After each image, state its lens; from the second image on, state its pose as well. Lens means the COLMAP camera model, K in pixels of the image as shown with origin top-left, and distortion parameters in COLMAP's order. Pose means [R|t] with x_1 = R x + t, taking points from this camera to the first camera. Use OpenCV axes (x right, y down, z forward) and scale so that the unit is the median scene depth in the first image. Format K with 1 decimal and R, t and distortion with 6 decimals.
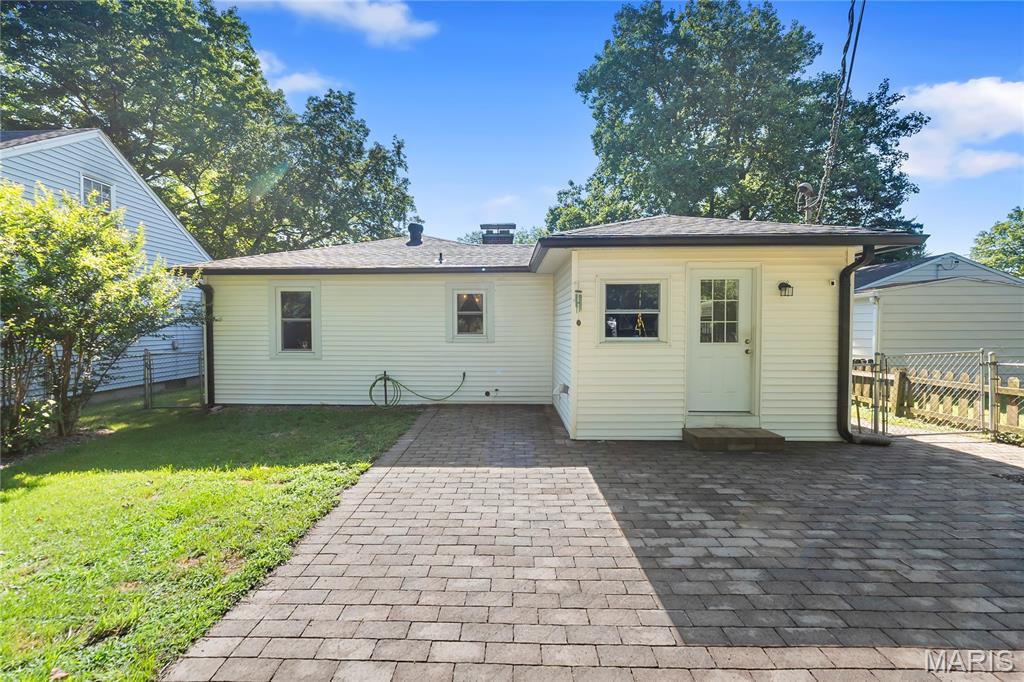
lens RADIAL K [[435.1, 0, 507.8], [0, 435.1, 334.1], [0, 0, 1]] dist [-0.006046, -0.000178]
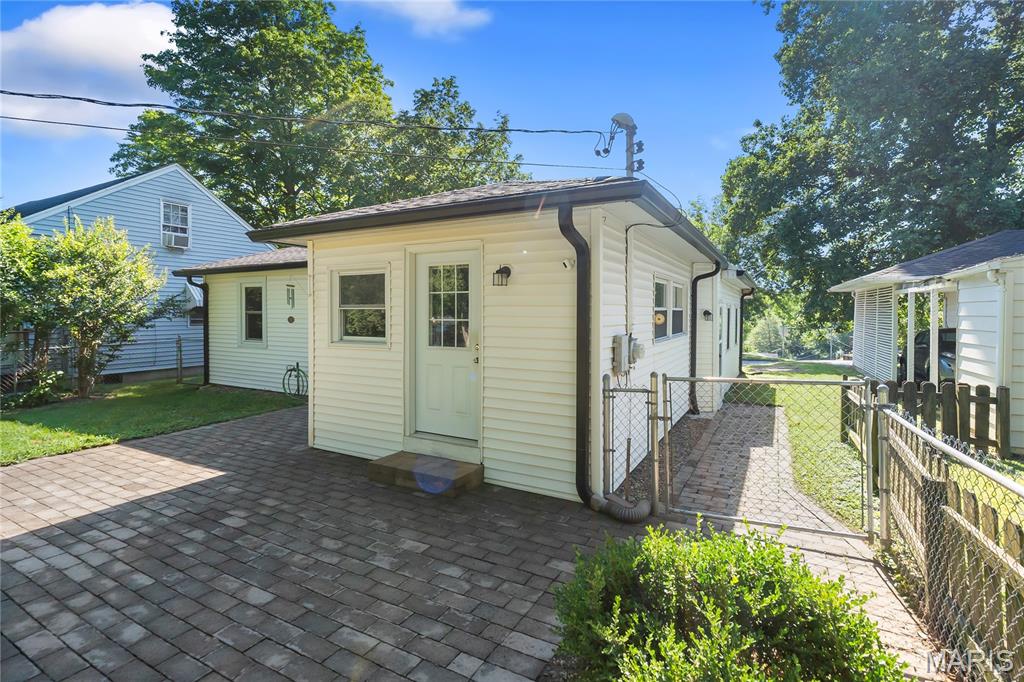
lens RADIAL K [[497.3, 0, 503.7], [0, 497.3, 319.2], [0, 0, 1]] dist [-0.001918, -0.000785]
pose [[0.877298, 0.009582, -0.479850, 1.022638], [-0.012740, 0.999913, -0.003325, -0.028377], [0.479777, 0.009030, 0.877344, 0.279362]]
